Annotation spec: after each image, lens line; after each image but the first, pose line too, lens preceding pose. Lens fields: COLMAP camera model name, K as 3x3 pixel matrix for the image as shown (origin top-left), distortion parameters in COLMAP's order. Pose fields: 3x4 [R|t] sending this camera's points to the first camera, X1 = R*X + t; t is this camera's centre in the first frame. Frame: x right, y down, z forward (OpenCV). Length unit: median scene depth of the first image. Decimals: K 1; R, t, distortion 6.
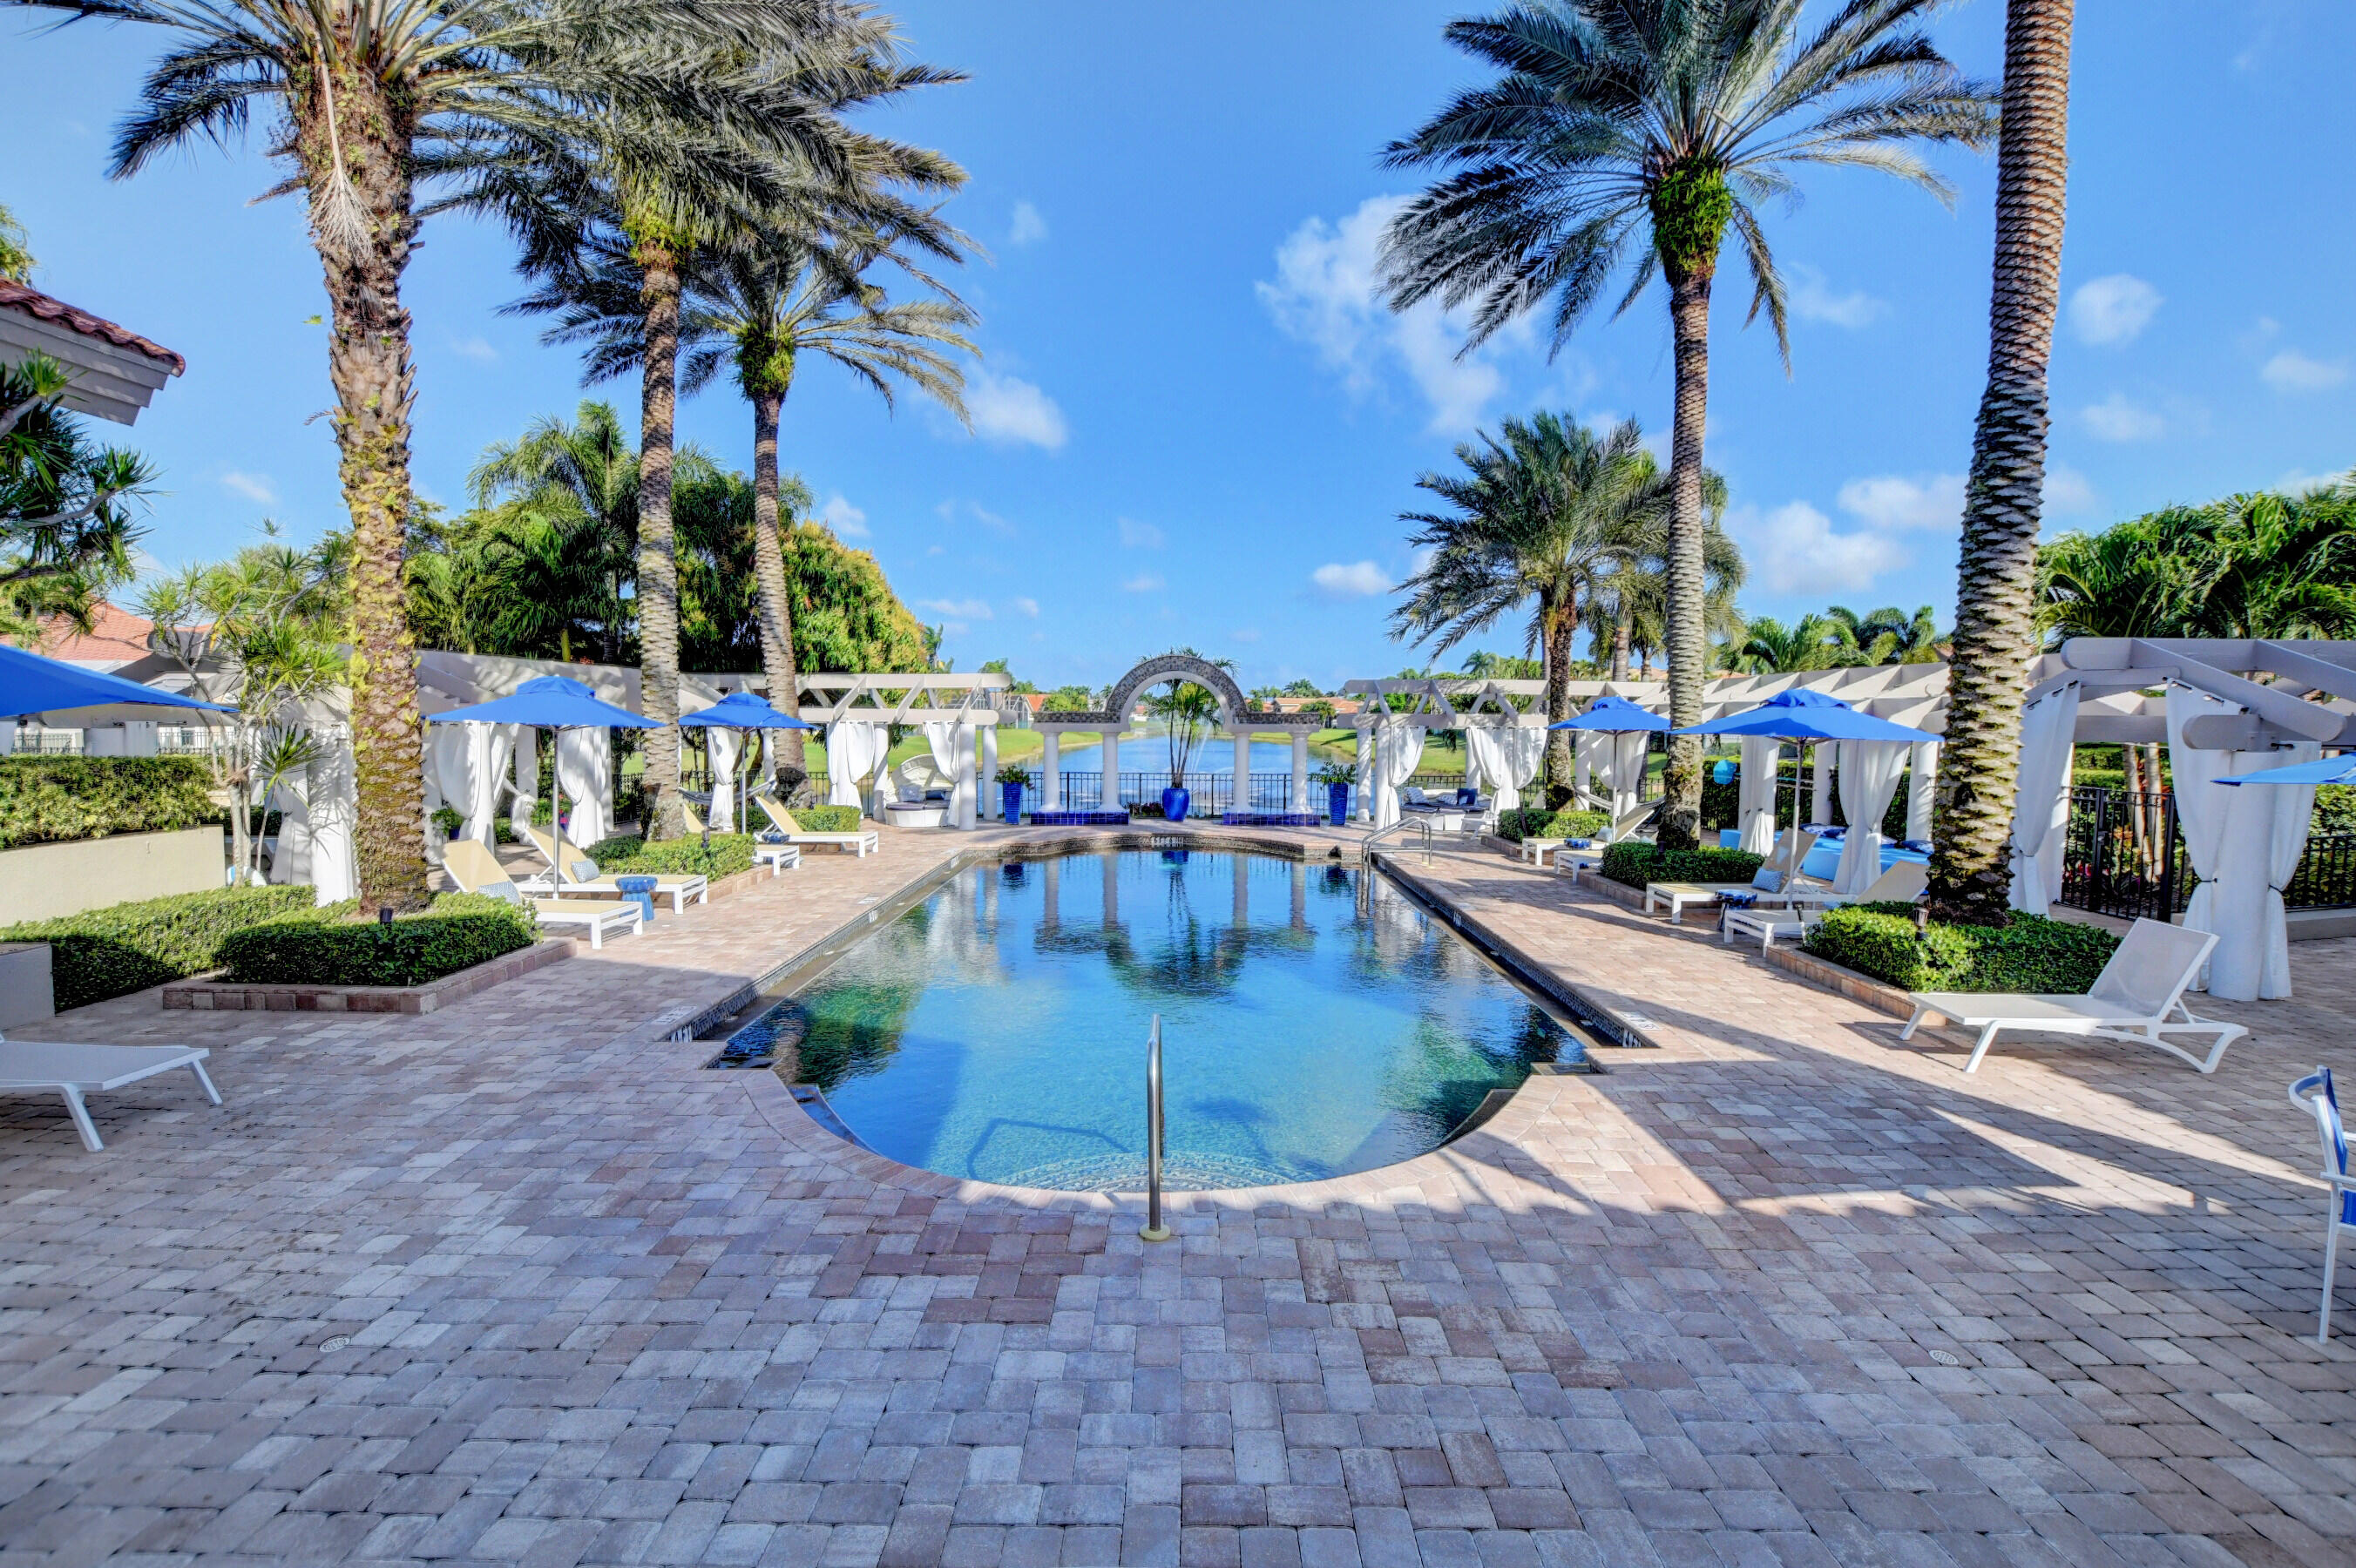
lens RADIAL K [[1040.8, 0, 1174.6], [0, 1040.8, 793.3], [0, 0, 1]] dist [-0.030250, 0.002863]
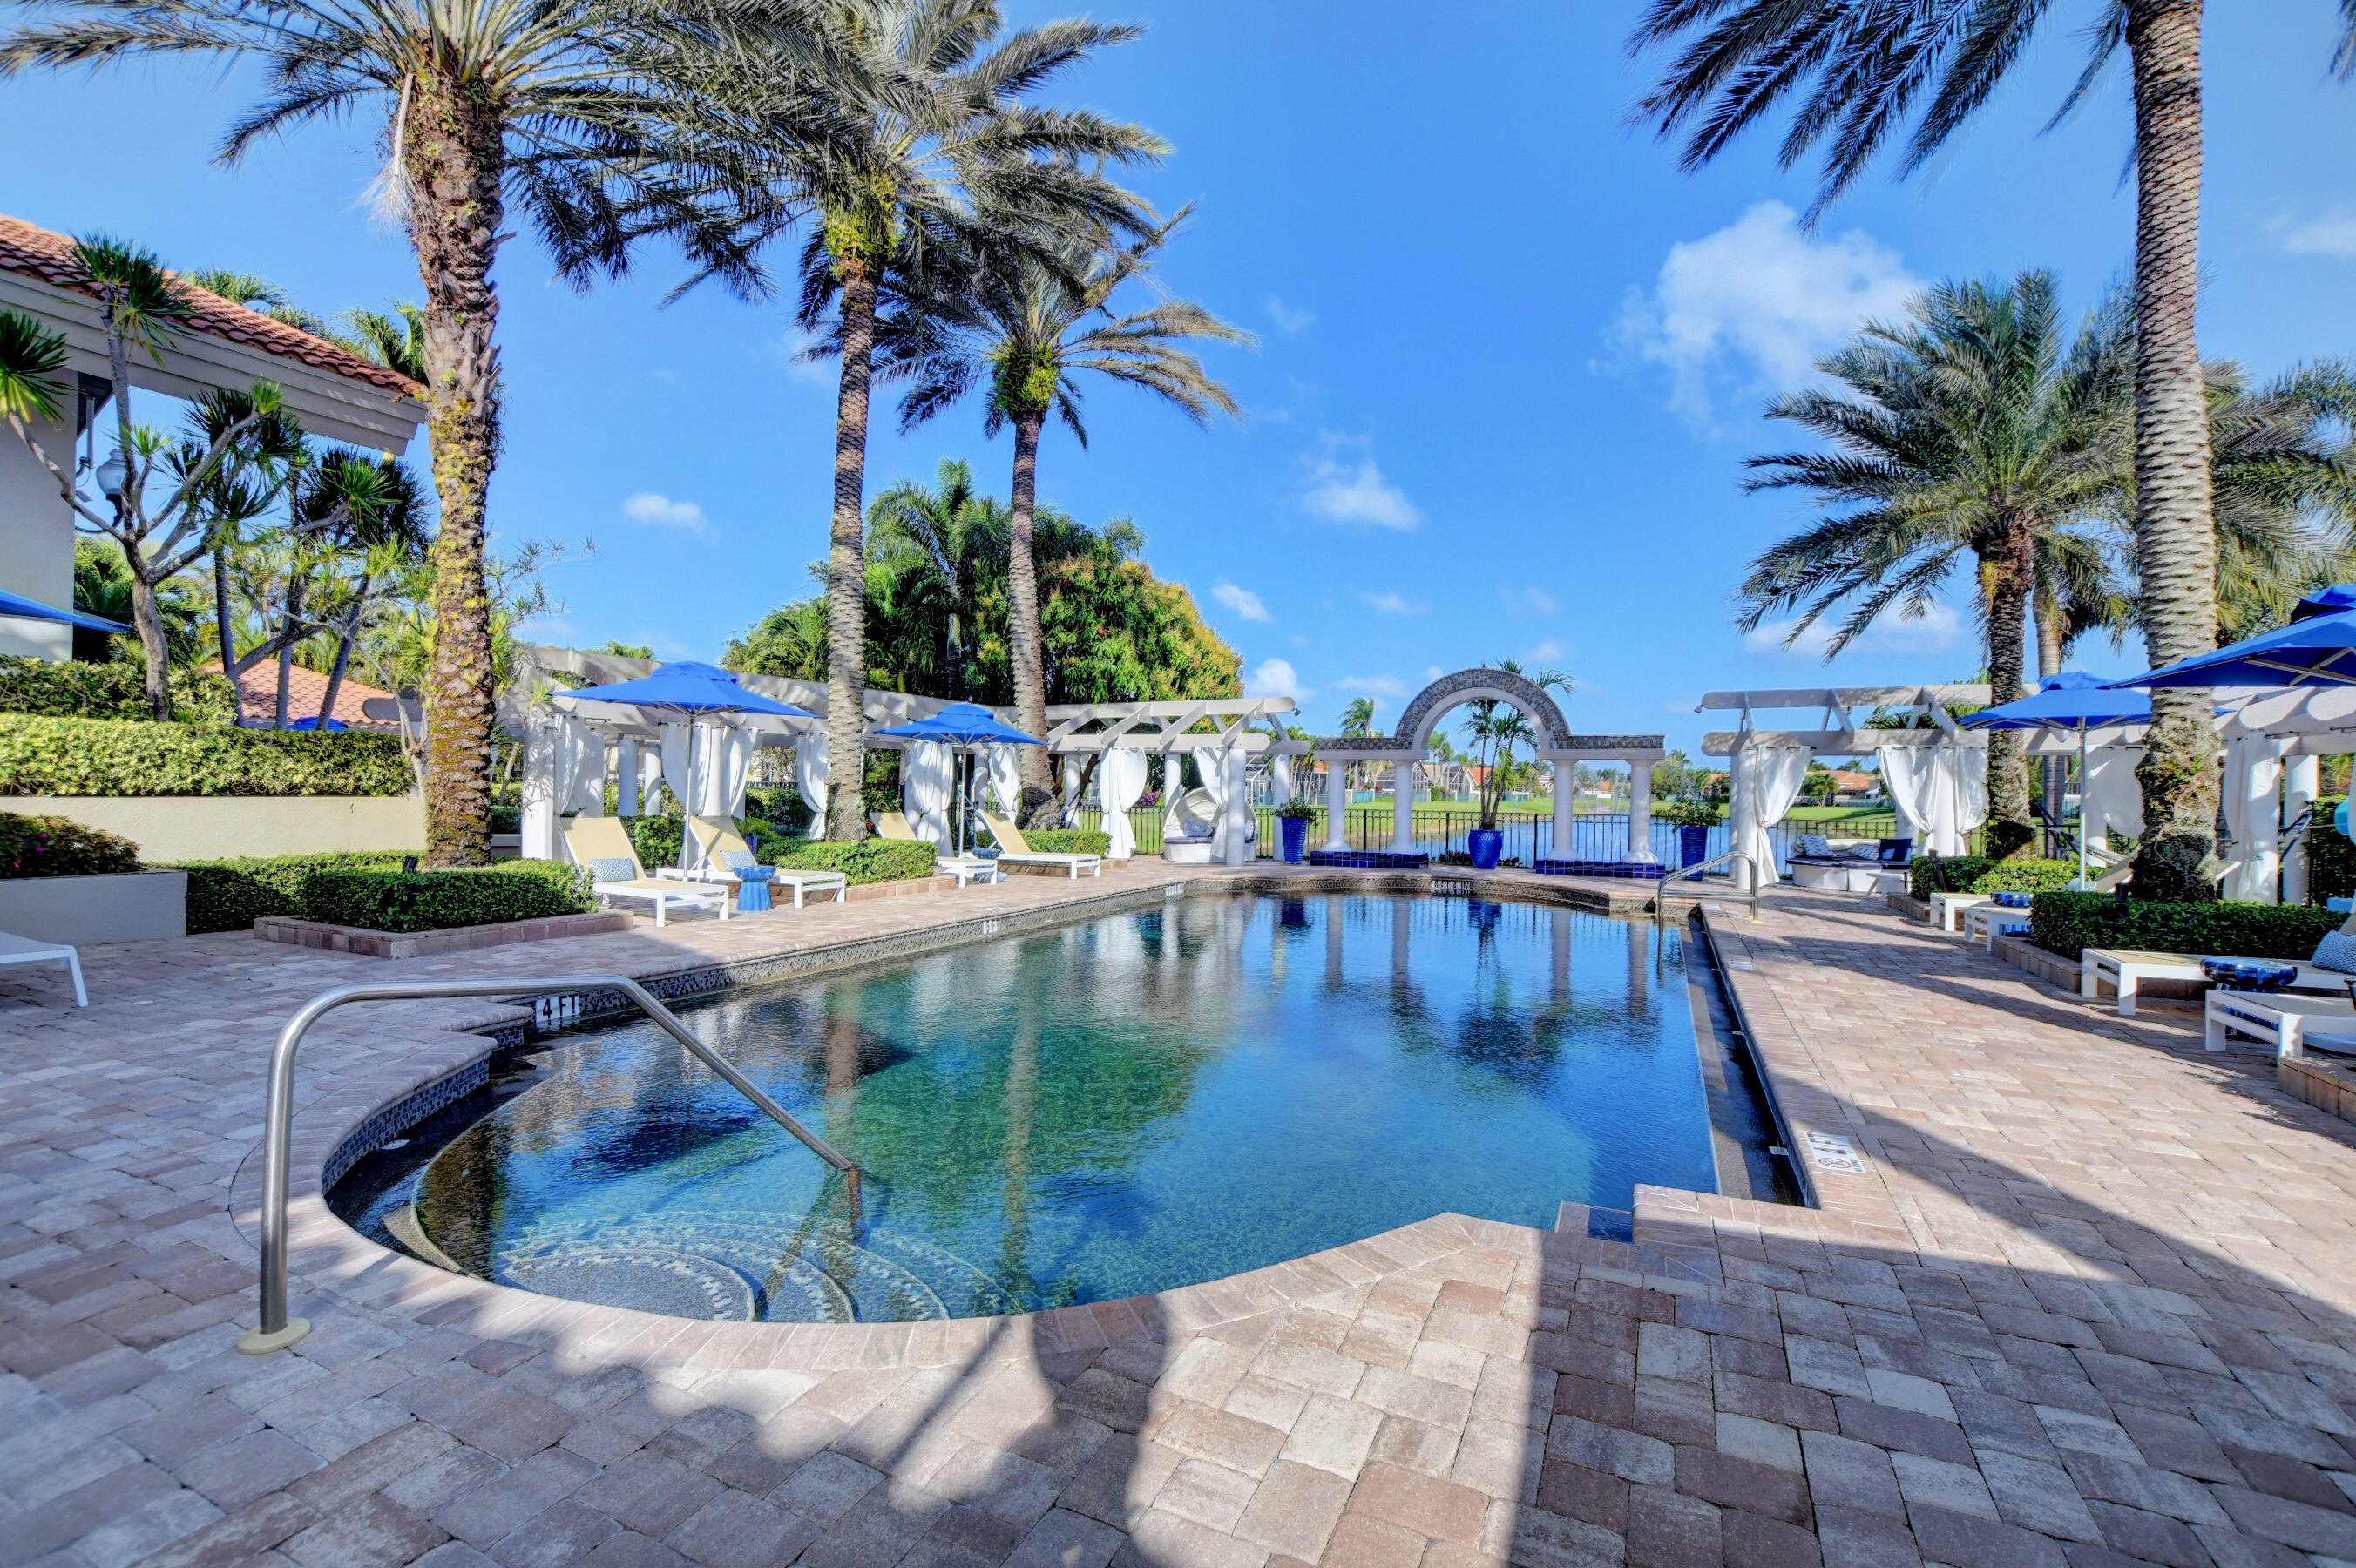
lens RADIAL K [[1040.8, 0, 1181.1], [0, 1040.8, 793.3], [0, 0, 1]] dist [-0.030250, 0.002863]
pose [[0.910248, 0.007432, -0.413996, 0.211972], [-0.037997, 0.997119, -0.065643, 0.052599], [0.412315, 0.075482, 0.907909, 0.233036]]
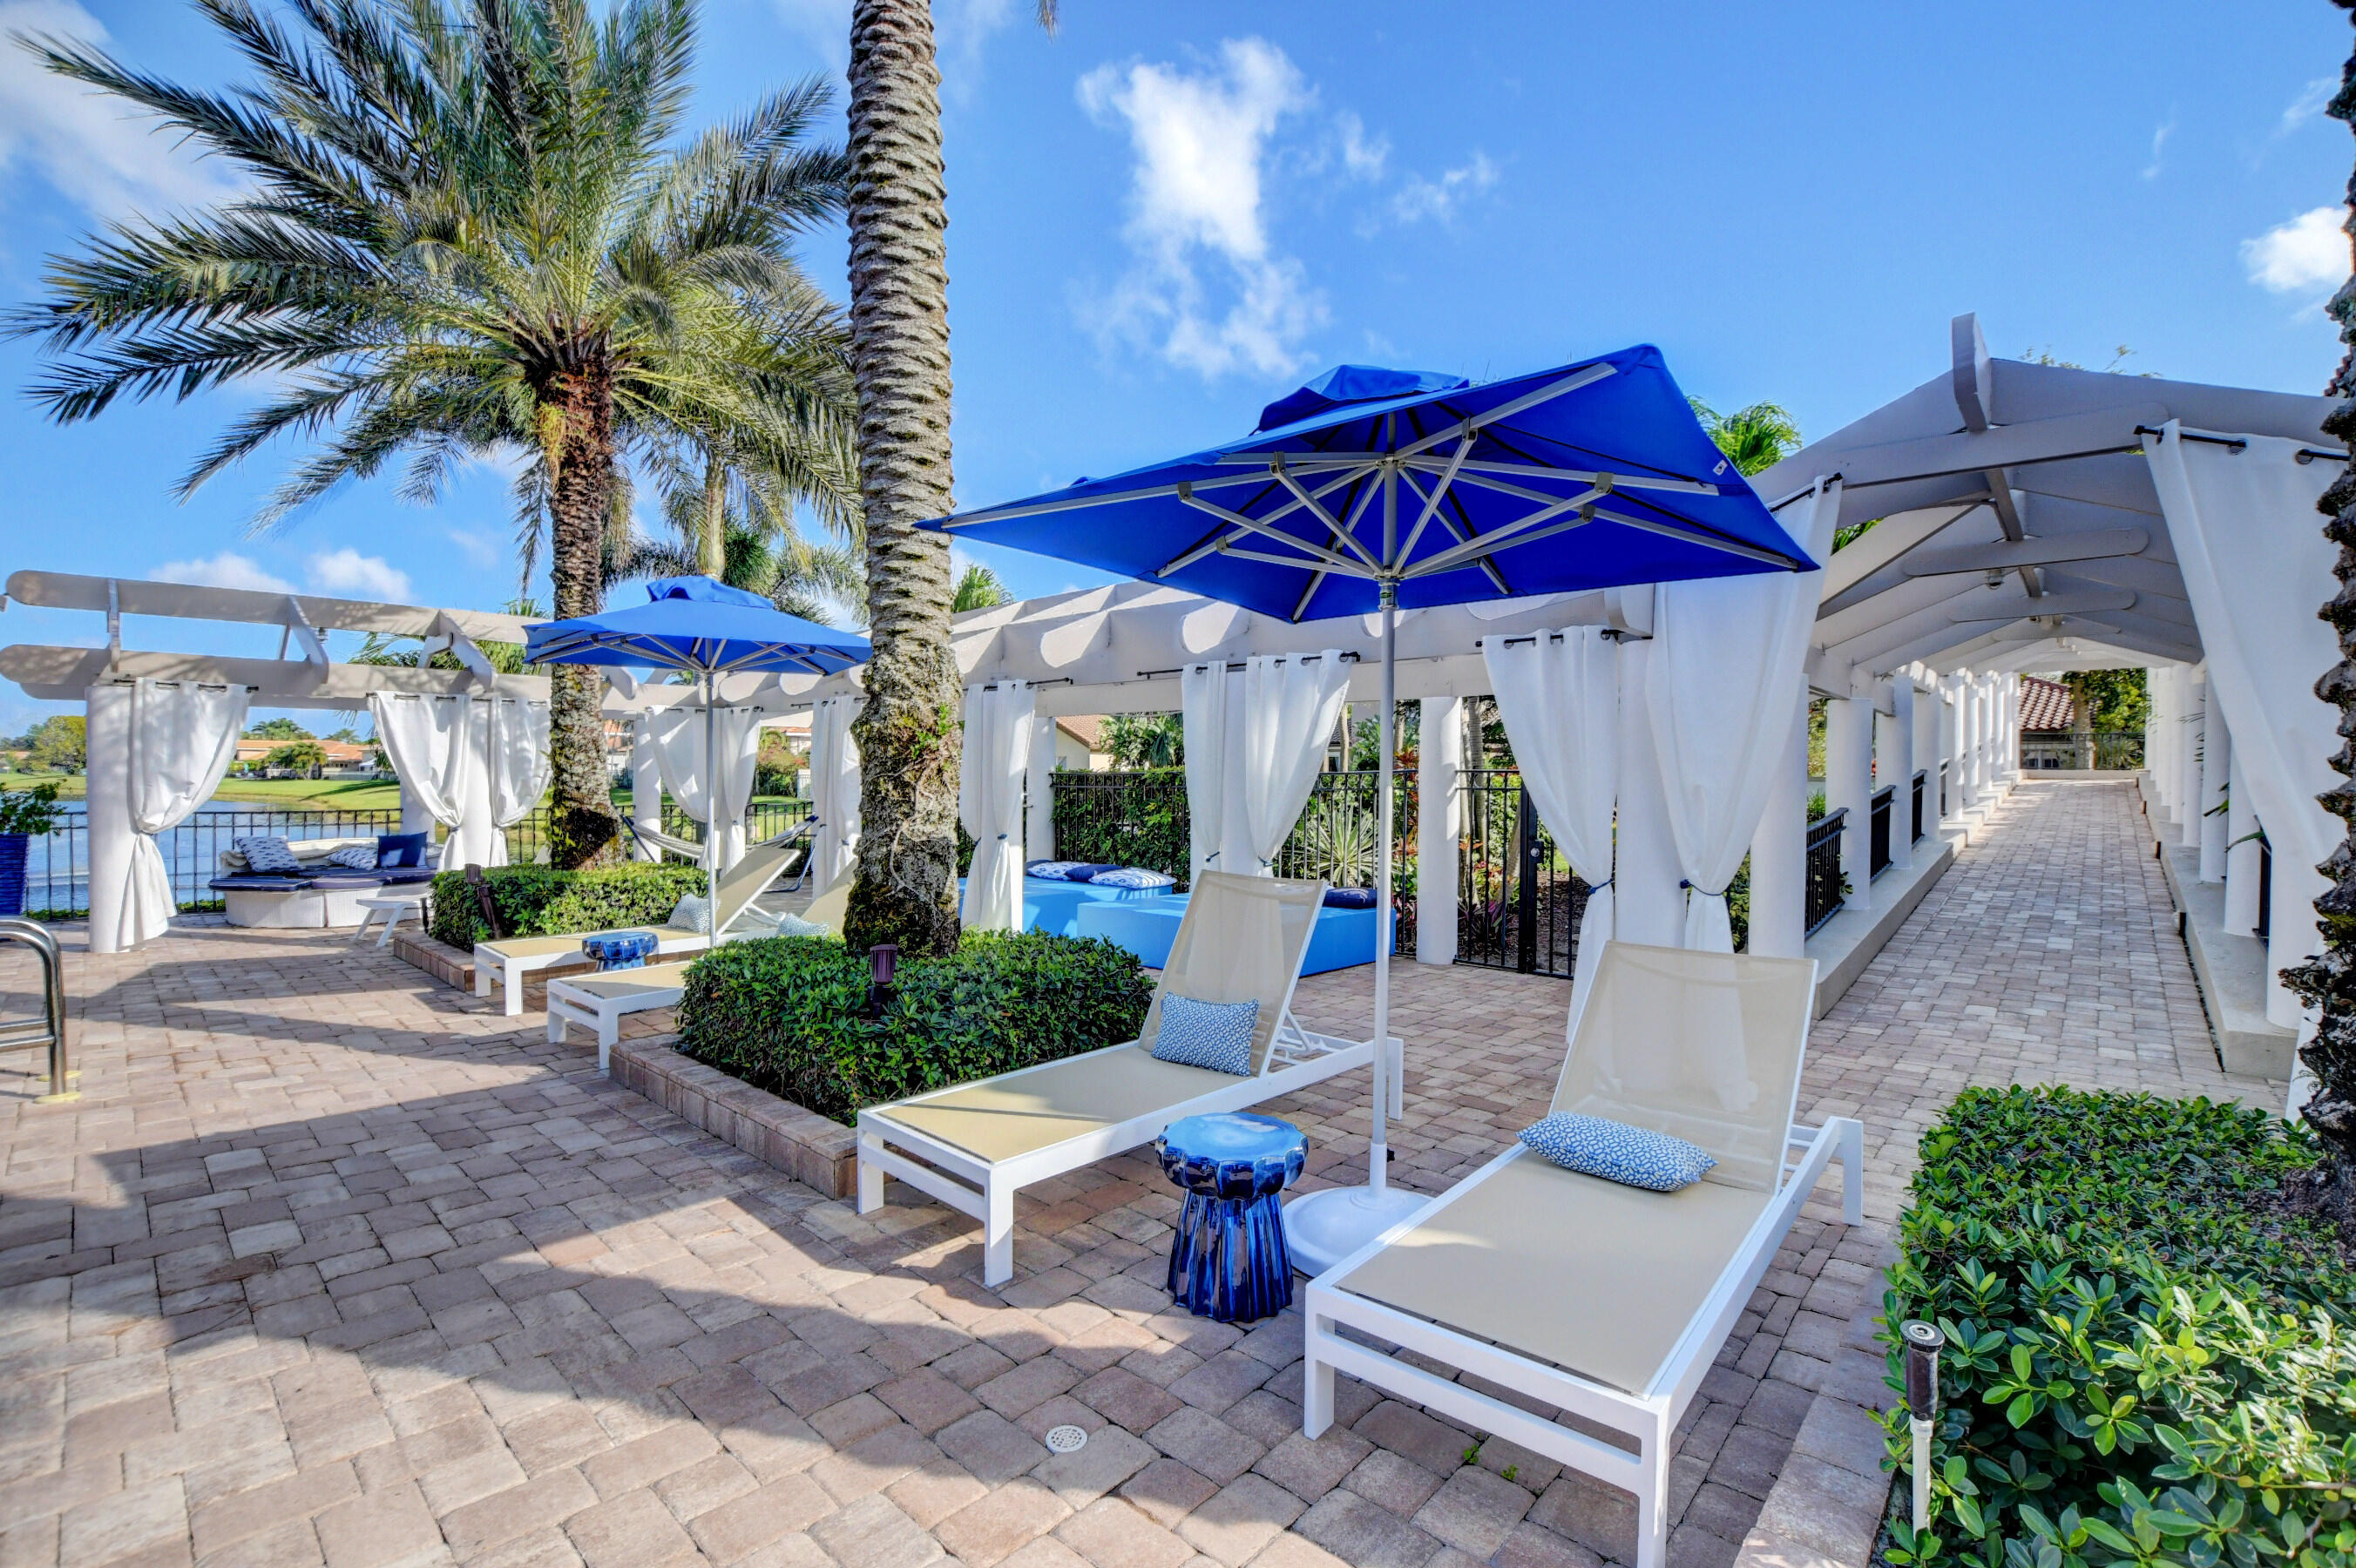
lens RADIAL K [[1040.8, 0, 1187.9], [0, 1040.8, 790.9], [0, 0, 1]] dist [-0.030250, 0.002863]
pose [[0.665903, -0.012671, 0.745931, 0.292056], [0.052154, 0.998200, -0.029603, 0.014942], [-0.744213, 0.058617, 0.665365, 0.699343]]
